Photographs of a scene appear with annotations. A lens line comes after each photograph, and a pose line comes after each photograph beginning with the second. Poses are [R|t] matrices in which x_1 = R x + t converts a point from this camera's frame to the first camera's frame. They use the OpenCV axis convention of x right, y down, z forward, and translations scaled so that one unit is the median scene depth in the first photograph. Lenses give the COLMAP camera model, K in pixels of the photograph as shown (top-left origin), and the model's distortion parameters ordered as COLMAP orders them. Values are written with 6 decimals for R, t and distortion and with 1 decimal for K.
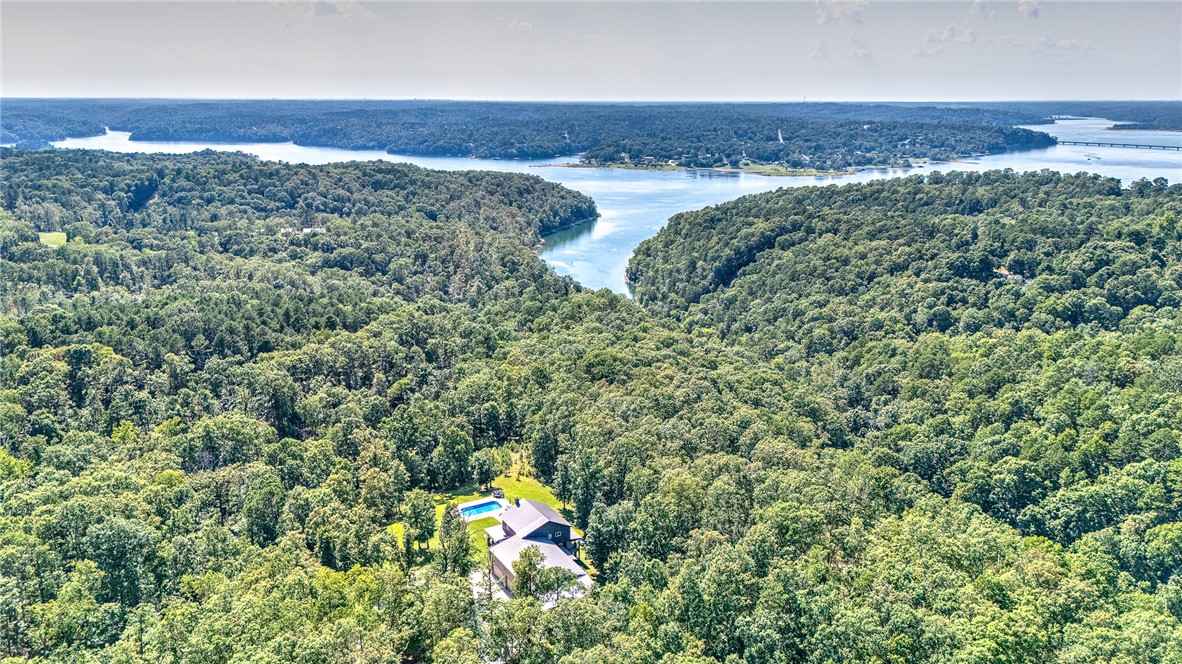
lens RADIAL K [[840.4, 0, 587.9], [0, 840.4, 338.2], [0, 0, 1]] dist [0.023603, -0.030055]
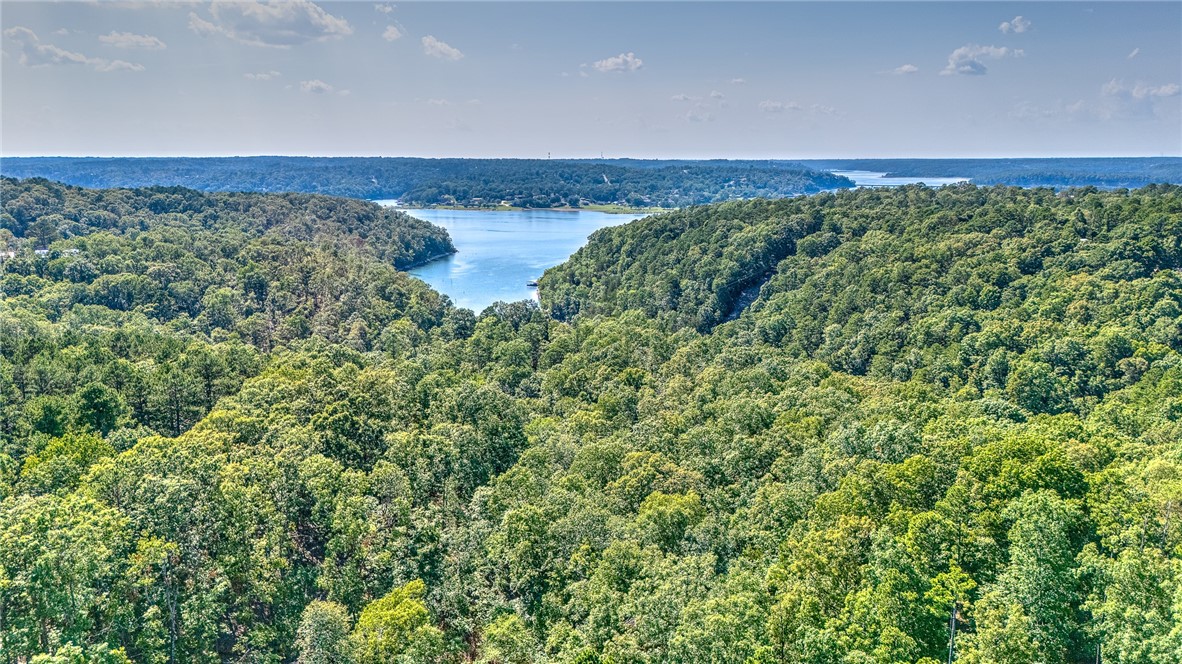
lens RADIAL K [[840.4, 0, 596.6], [0, 840.4, 339.6], [0, 0, 1]] dist [0.023603, -0.030055]
pose [[0.968397, -0.050003, 0.244352, -0.105854], [0.066160, 0.996101, -0.058365, -0.006975], [-0.240481, 0.072686, 0.967929, 0.342286]]
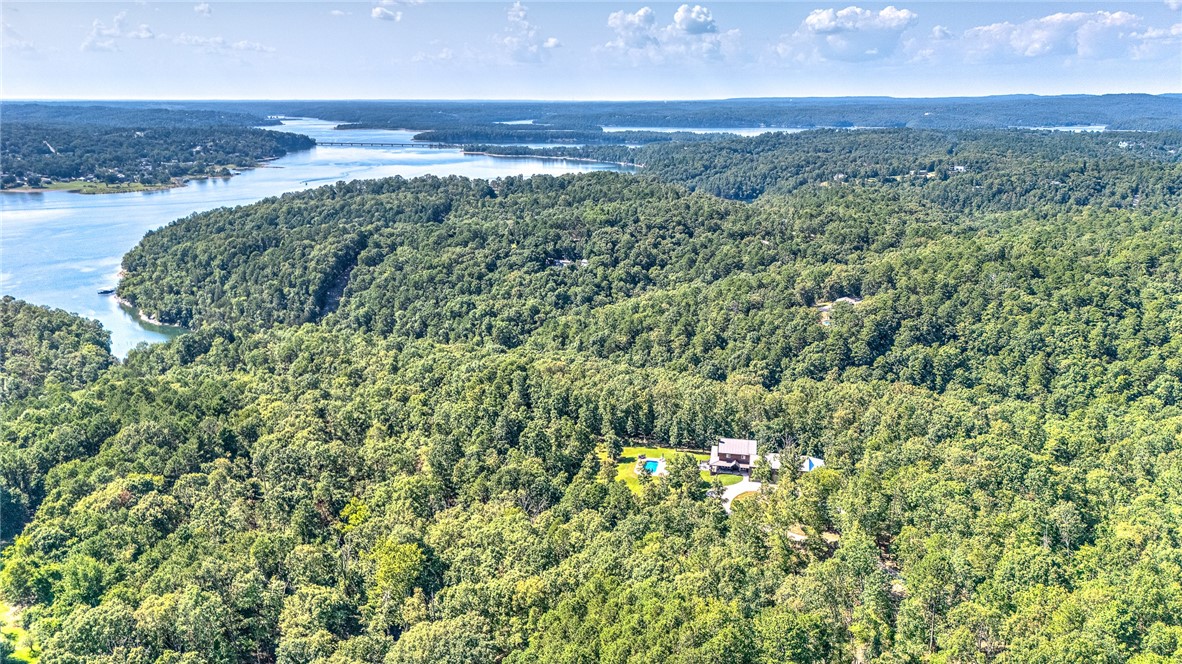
lens RADIAL K [[840.4, 0, 583.7], [0, 840.4, 338.6], [0, 0, 1]] dist [0.023603, -0.030055]
pose [[0.649843, -0.202751, 0.732527, -0.392930], [0.200503, 0.975355, 0.092091, -0.051916], [-0.733145, 0.087029, 0.674480, 0.034288]]
